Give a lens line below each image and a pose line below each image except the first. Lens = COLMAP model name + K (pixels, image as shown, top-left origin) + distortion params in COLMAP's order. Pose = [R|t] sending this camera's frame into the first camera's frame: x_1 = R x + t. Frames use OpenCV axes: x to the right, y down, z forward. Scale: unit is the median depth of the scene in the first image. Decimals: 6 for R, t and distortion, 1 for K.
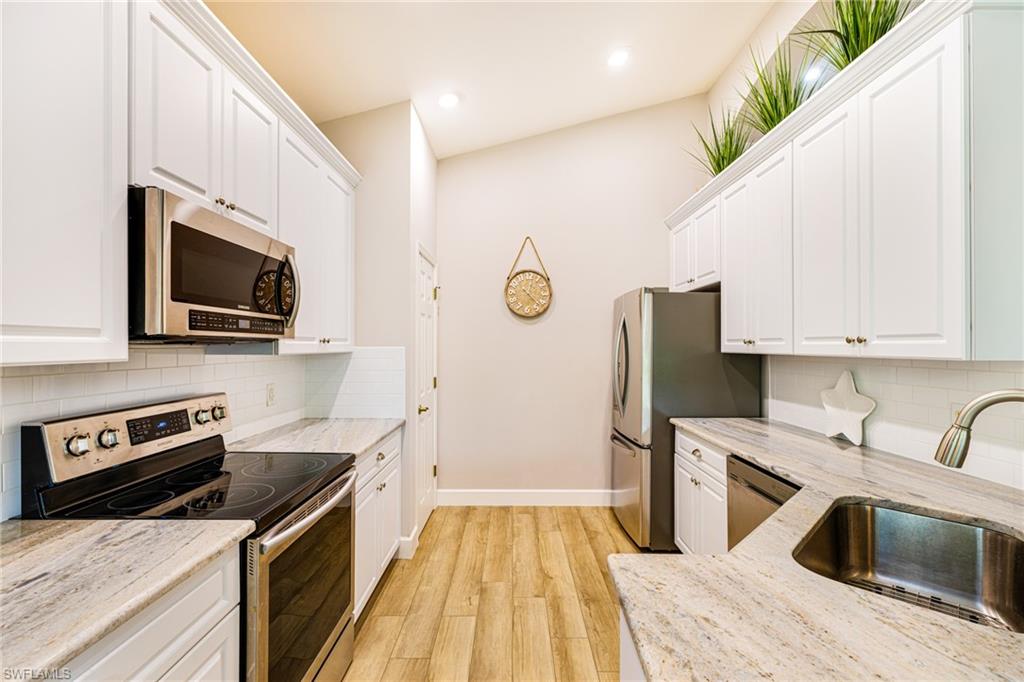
lens RADIAL K [[441.0, 0, 512.1], [0, 441.0, 343.8], [0, 0, 1]] dist [0.002271, 0.000155]
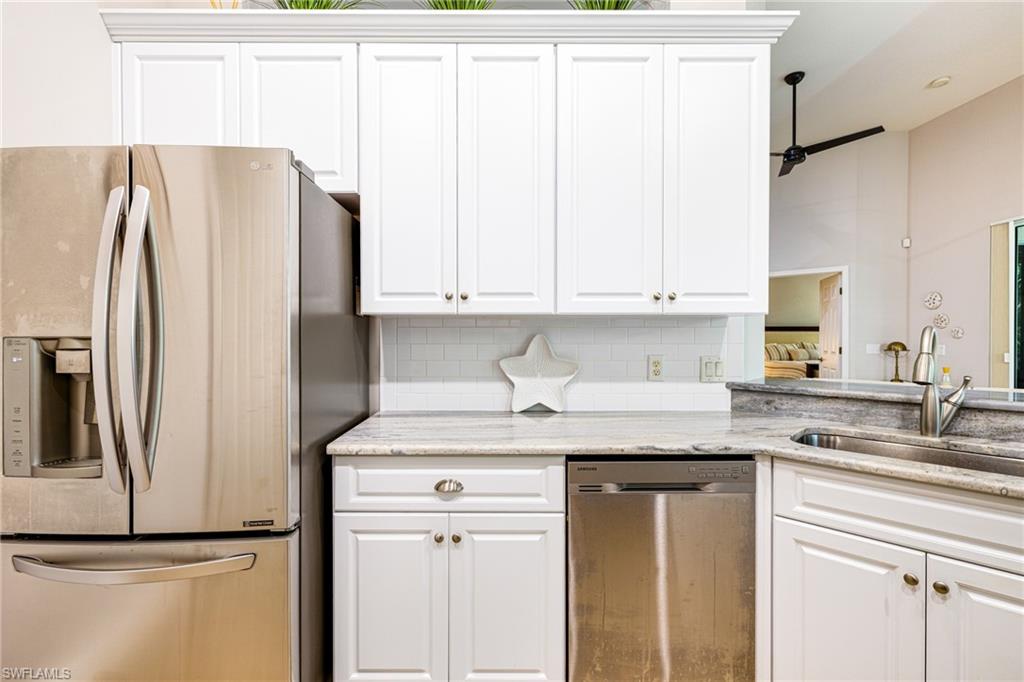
lens RADIAL K [[404.5, 0, 512.4], [0, 404.5, 347.2], [0, 0, 1]] dist [0.000590, -0.000031]
pose [[-0.001442, -0.009987, 0.999949, -0.085912], [-0.007633, 0.999921, 0.009976, 0.067561], [-0.999970, -0.007618, -0.001518, 0.917298]]
